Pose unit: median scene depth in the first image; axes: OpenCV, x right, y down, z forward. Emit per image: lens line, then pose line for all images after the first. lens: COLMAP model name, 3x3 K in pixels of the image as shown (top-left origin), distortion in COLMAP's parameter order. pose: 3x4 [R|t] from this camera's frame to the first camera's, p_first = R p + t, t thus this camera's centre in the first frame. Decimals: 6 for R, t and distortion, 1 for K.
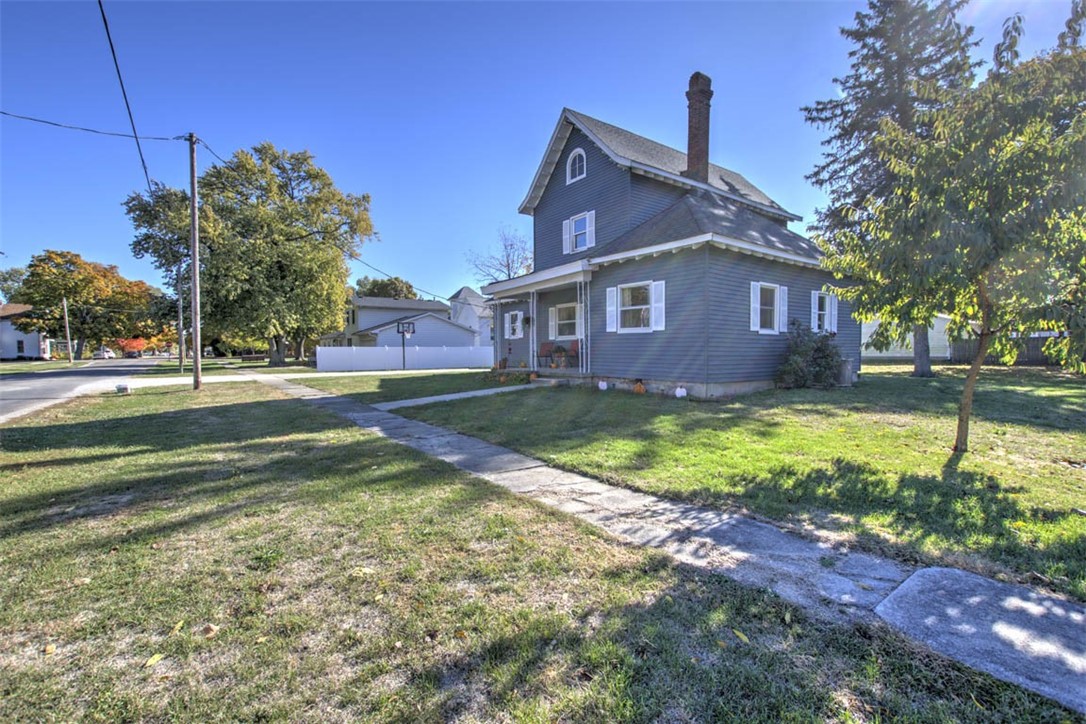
lens RADIAL K [[469.9, 0, 543.8], [0, 469.9, 362.4], [0, 0, 1]] dist [-0.005000, 0.000088]
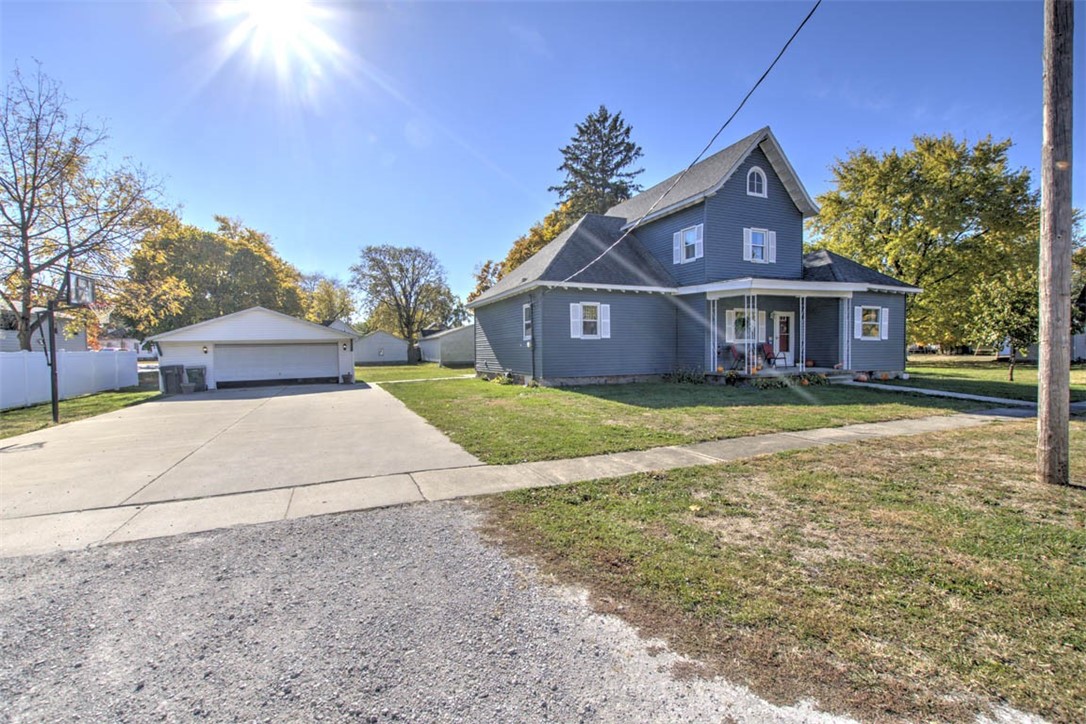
lens RADIAL K [[469.9, 0, 540.0], [0, 469.9, 358.4], [0, 0, 1]] dist [-0.005000, 0.000088]
pose [[0.236143, -0.023288, 0.971439, -1.139737], [0.033775, 0.999305, 0.015746, -0.049173], [-0.971131, 0.029092, 0.236765, 1.277897]]
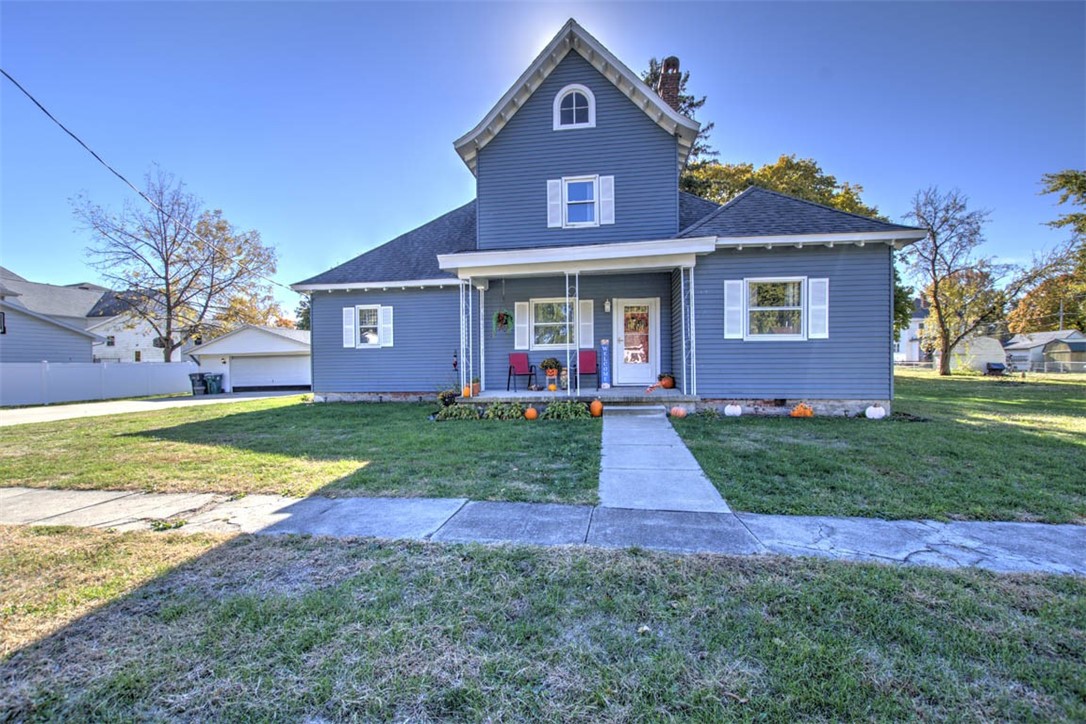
lens RADIAL K [[469.9, 0, 540.4], [0, 469.9, 364.5], [0, 0, 1]] dist [-0.005000, 0.000088]
pose [[0.709353, -0.014963, 0.704695, -0.493822], [0.031194, 0.999462, -0.010179, -0.021057], [-0.704163, 0.029203, 0.709437, 0.554751]]
